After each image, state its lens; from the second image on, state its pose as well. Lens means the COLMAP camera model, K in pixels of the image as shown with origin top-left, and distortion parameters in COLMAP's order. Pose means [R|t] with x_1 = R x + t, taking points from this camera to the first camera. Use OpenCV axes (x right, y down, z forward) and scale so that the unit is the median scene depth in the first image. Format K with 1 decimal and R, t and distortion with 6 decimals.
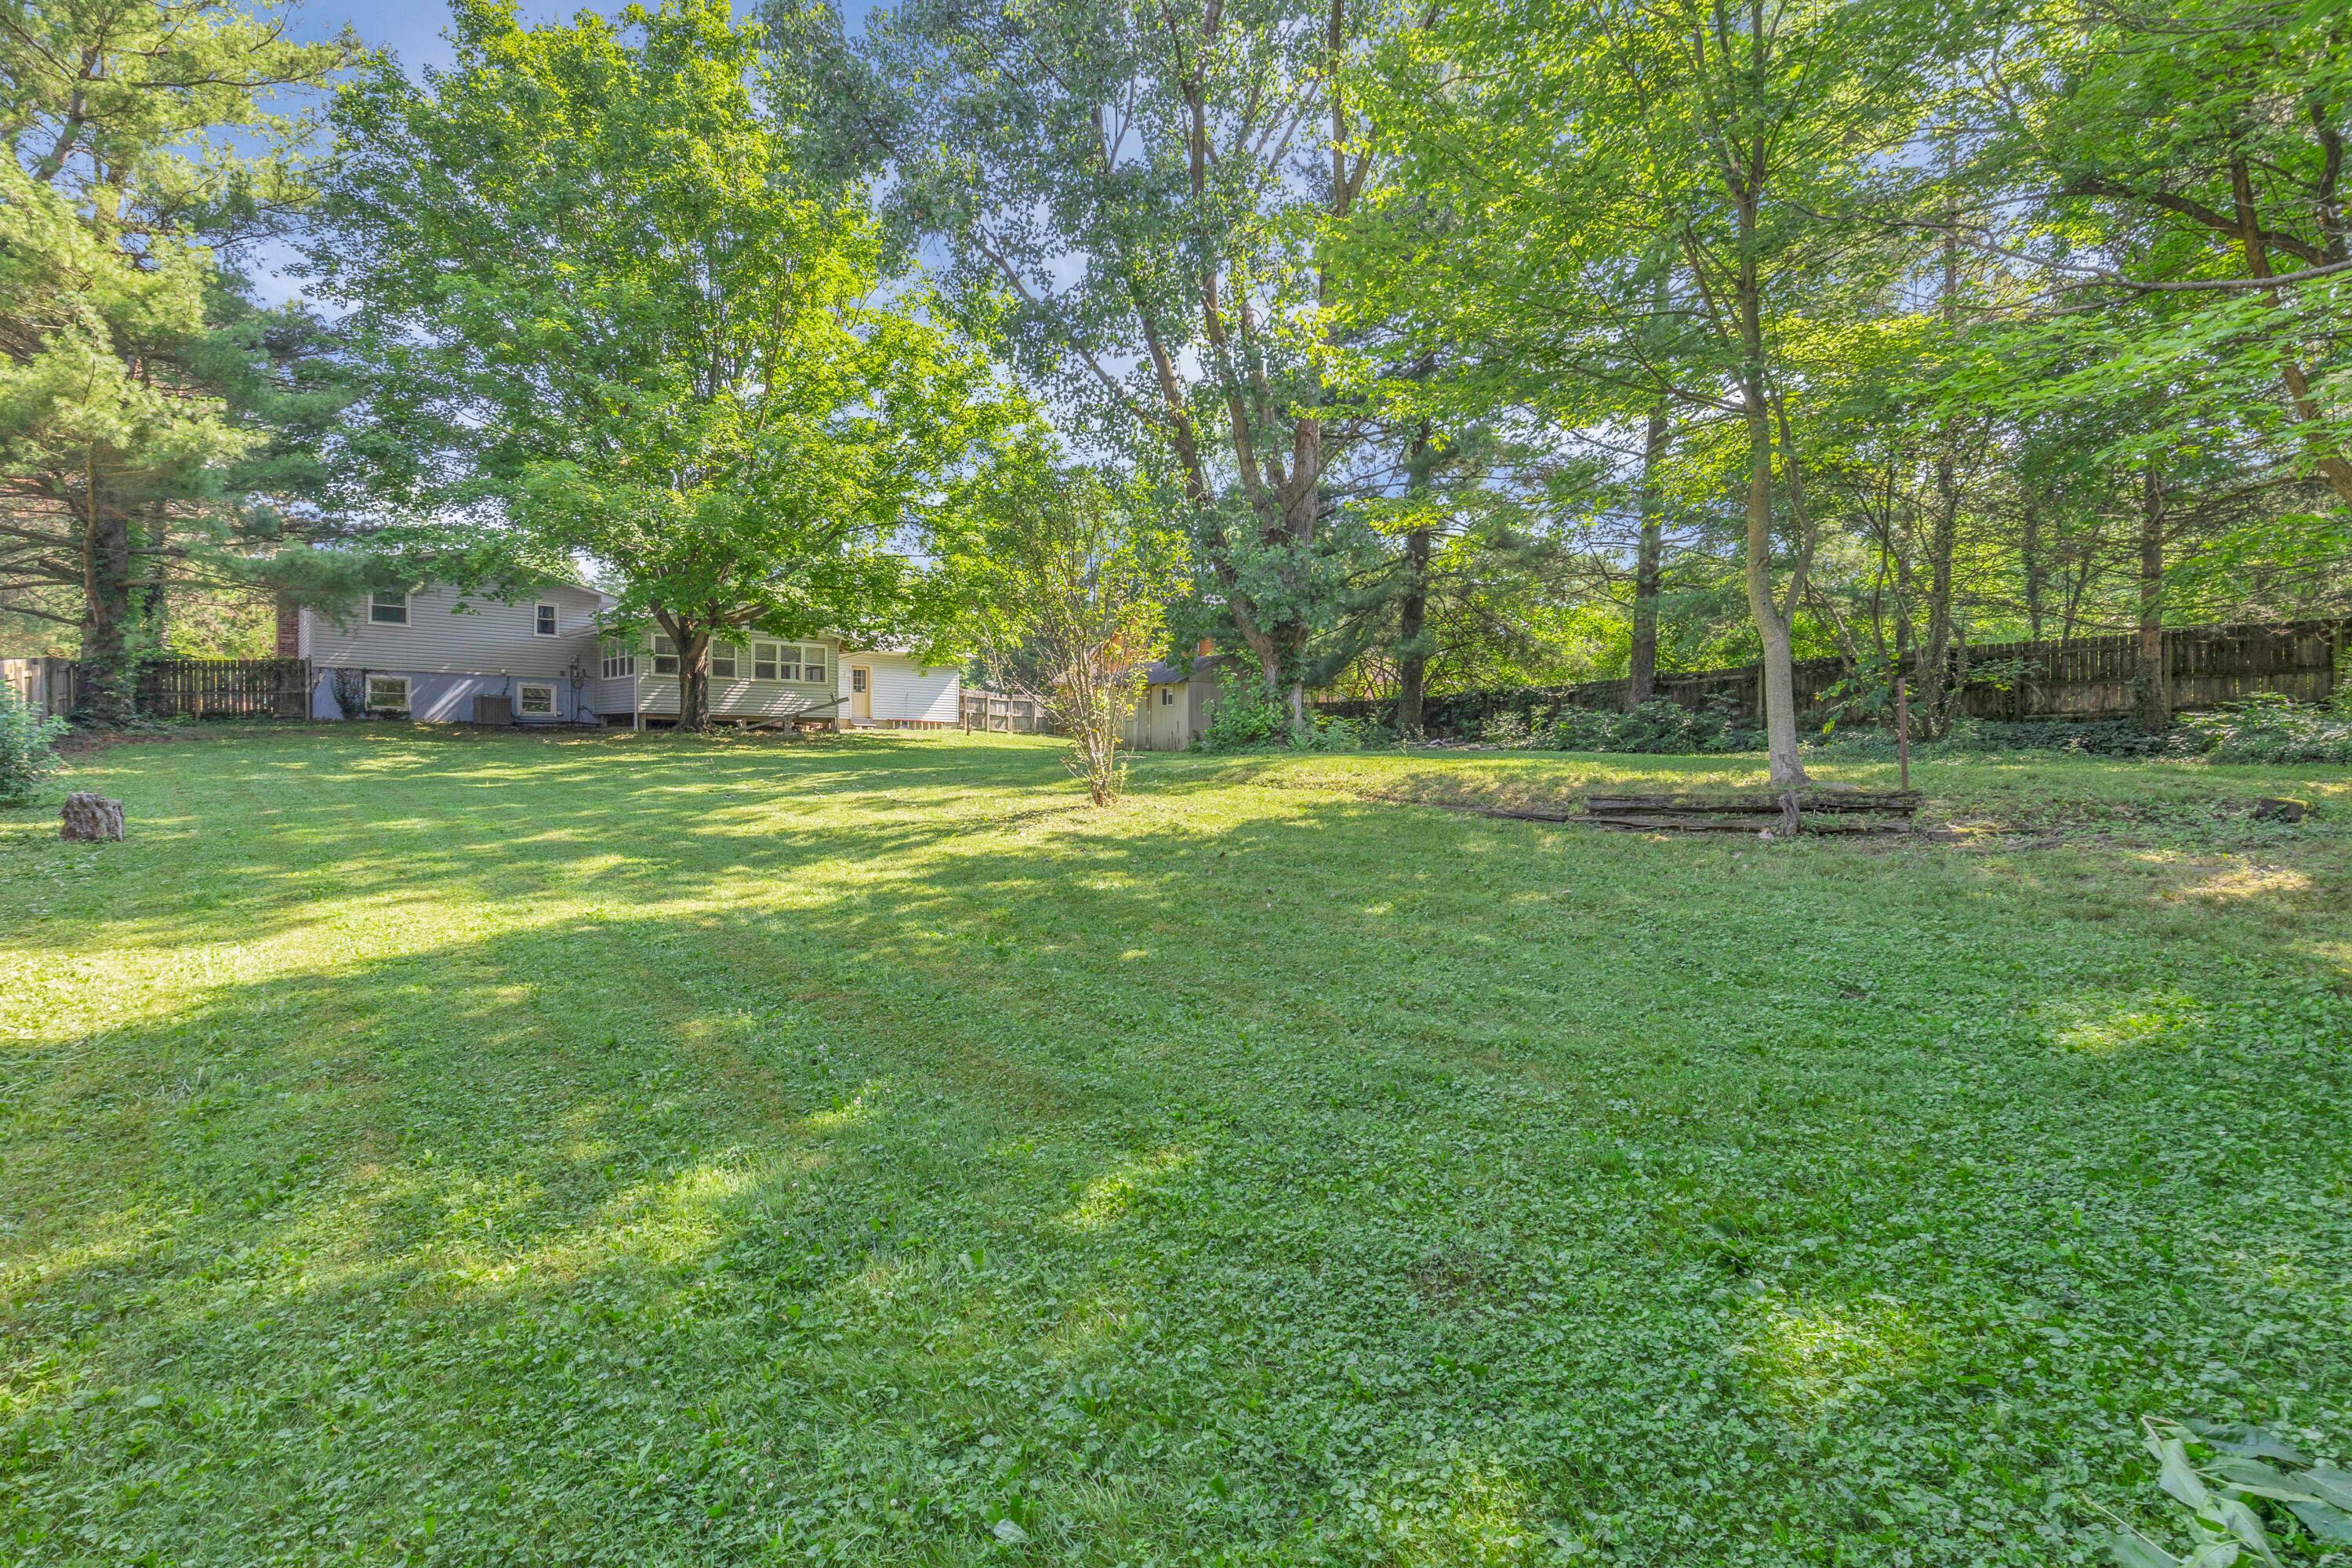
lens RADIAL K [[1062.6, 0, 1176.6], [0, 1062.6, 775.0], [0, 0, 1]] dist [-0.002468, -0.000094]
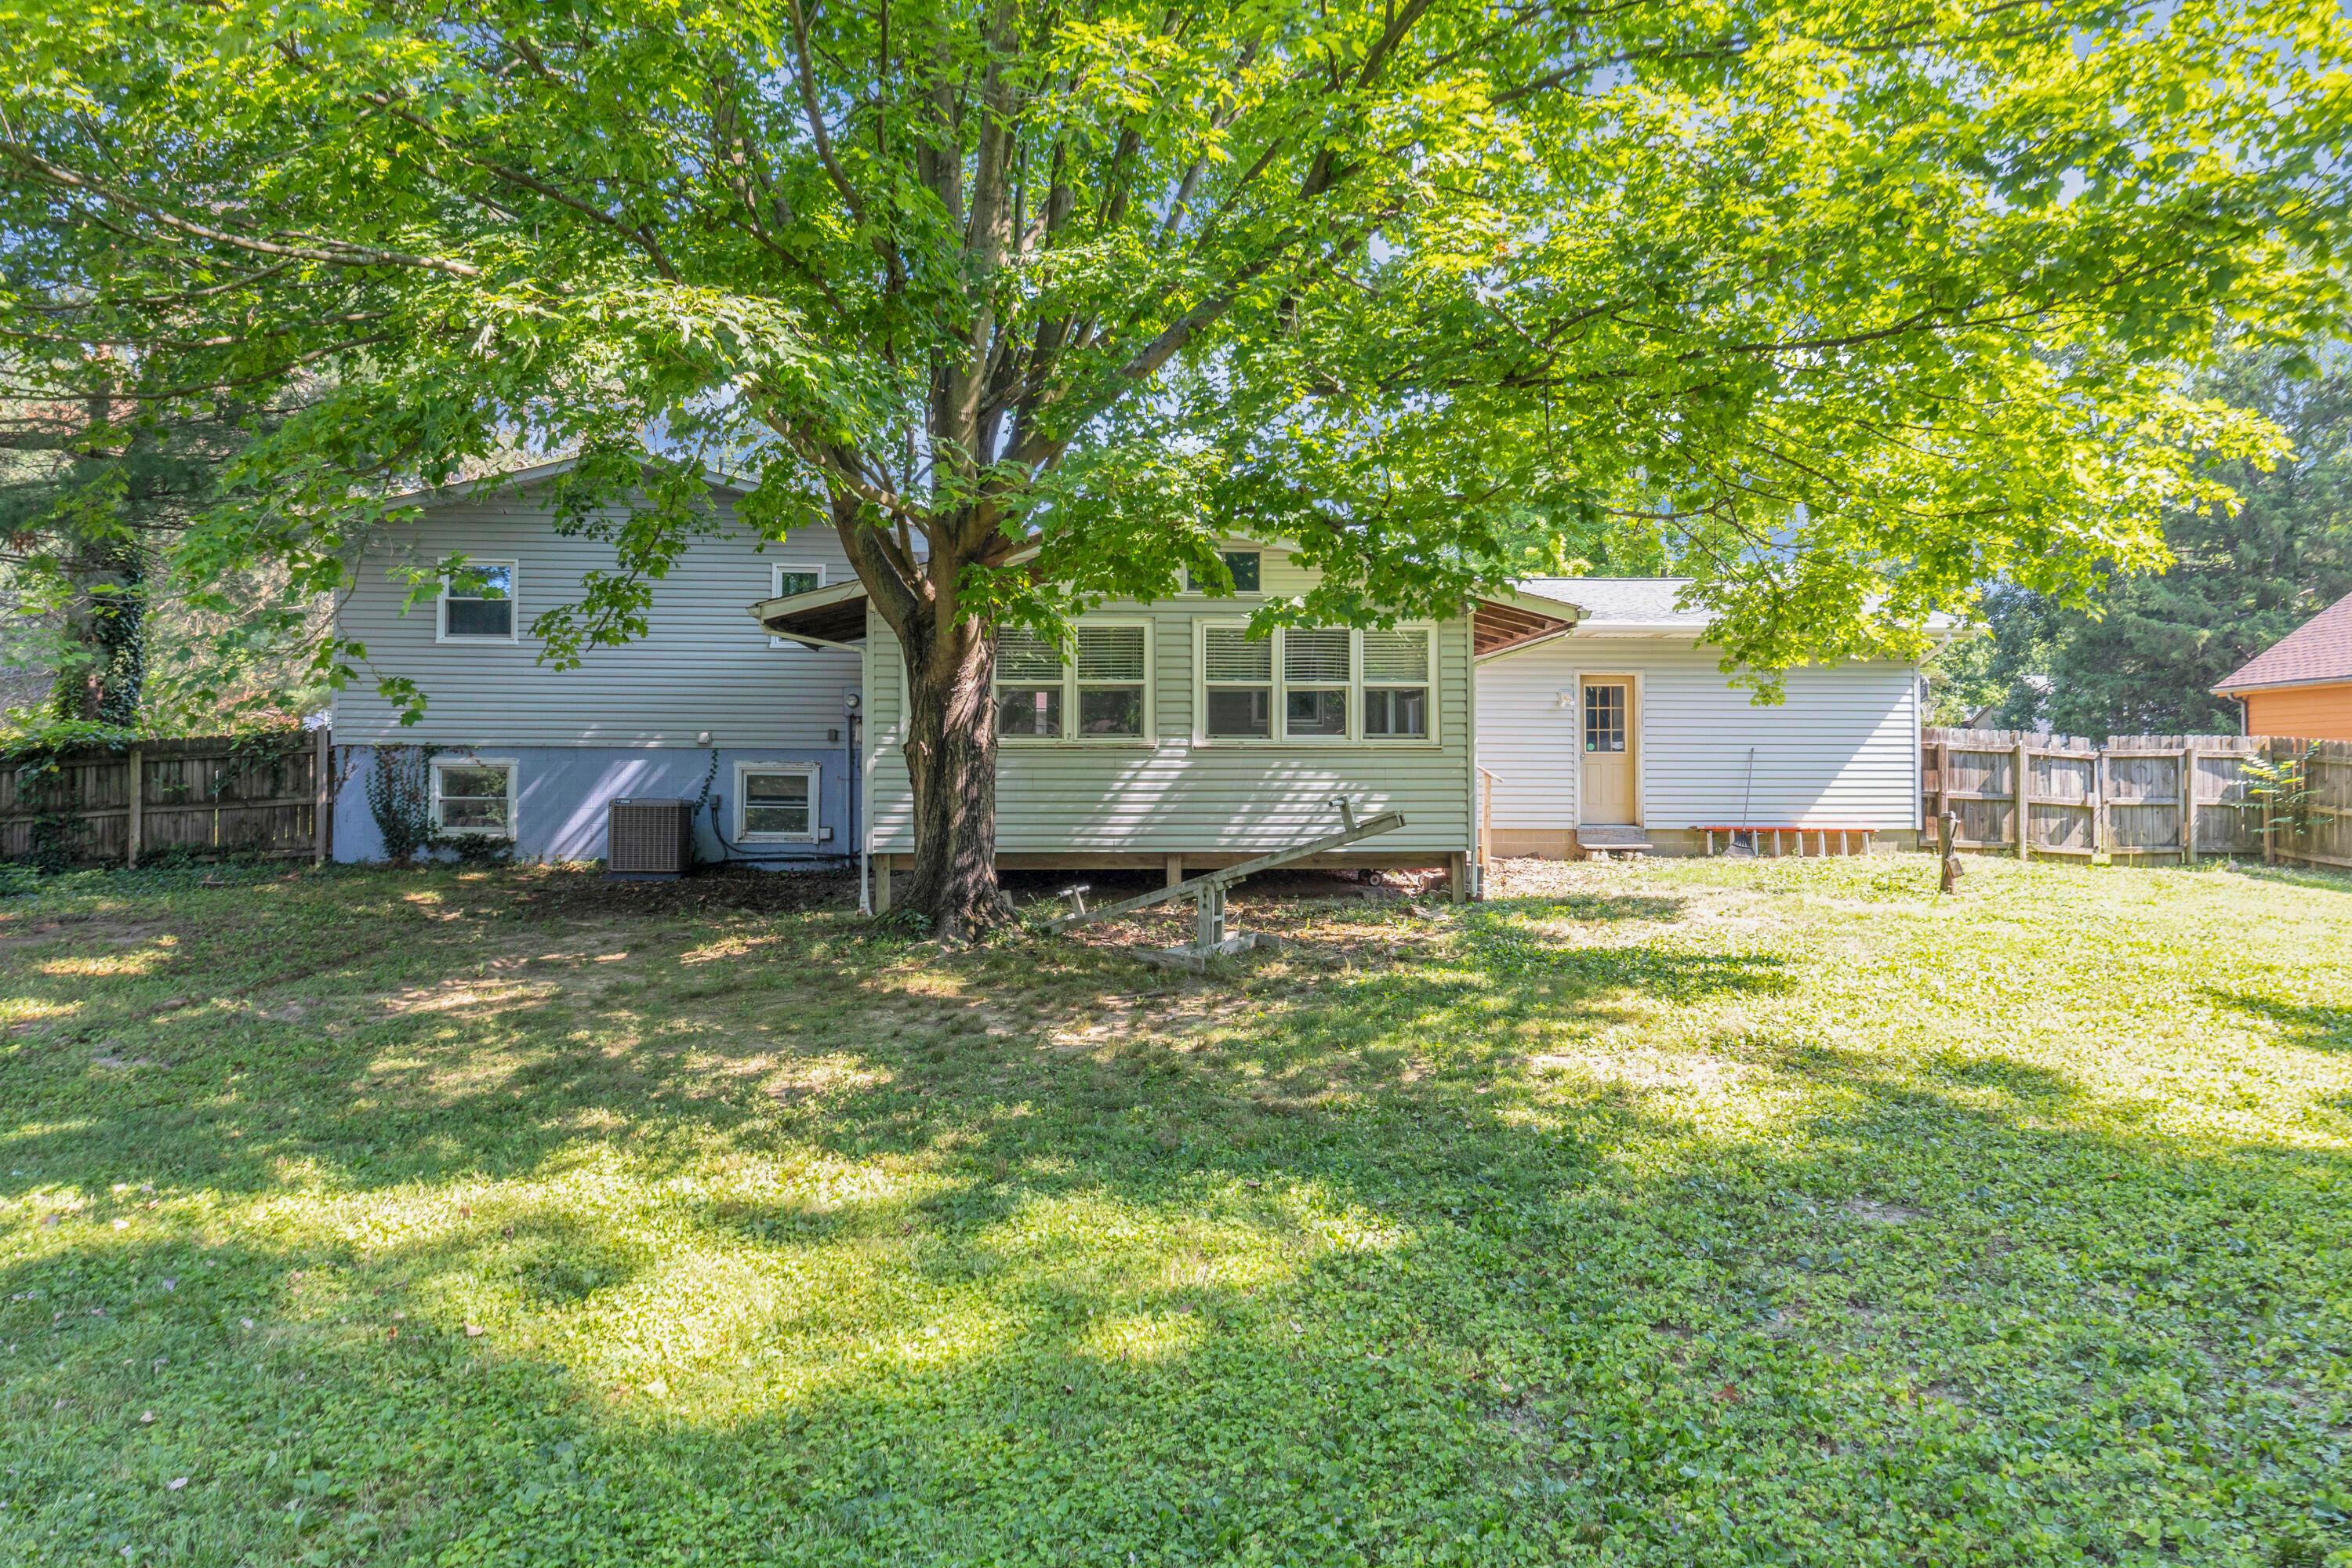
lens RADIAL K [[1633.8, 0, 1177.6], [0, 1633.8, 786.3], [0, 0, 1]] dist [0.005517, 0.001094]
pose [[0.794418, -0.006549, -0.607336, -0.106028], [-0.007180, 0.999771, -0.020172, -0.065709], [0.607329, 0.020386, 0.794189, 0.599701]]
